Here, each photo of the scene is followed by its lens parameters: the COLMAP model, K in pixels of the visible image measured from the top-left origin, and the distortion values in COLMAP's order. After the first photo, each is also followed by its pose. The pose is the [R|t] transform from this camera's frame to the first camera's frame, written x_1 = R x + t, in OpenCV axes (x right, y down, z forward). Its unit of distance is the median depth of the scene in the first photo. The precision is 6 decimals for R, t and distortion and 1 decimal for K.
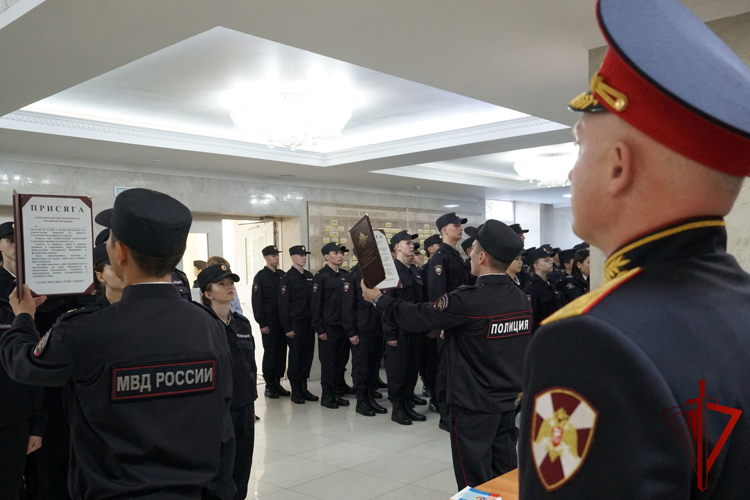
lens RADIAL K [[629.2, 0, 375.0], [0, 629.2, 250.0], [0, 0, 1]] dist [0.000145, -0.001819]
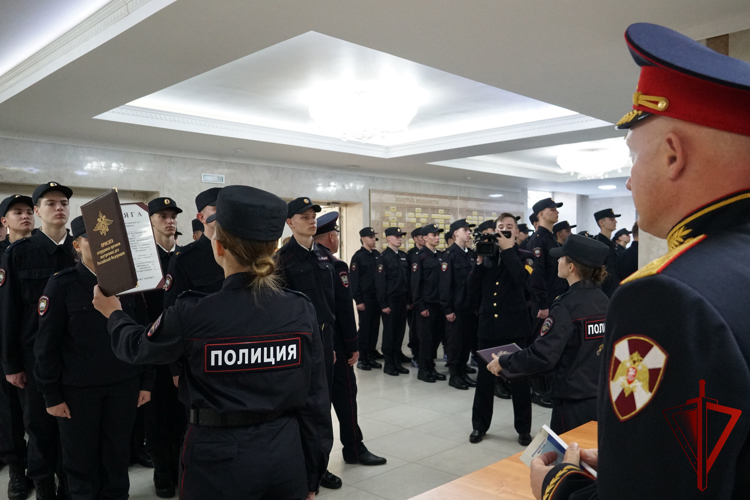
lens RADIAL K [[619.1, 0, 375.0], [0, 619.1, 250.0], [0, 0, 1]] dist [-0.003309, 0.008272]
pose [[0.999857, 0.010510, -0.013225, -0.092435], [-0.010409, 0.999916, 0.007669, 0.023168], [0.013304, -0.007530, 0.999883, -0.097458]]
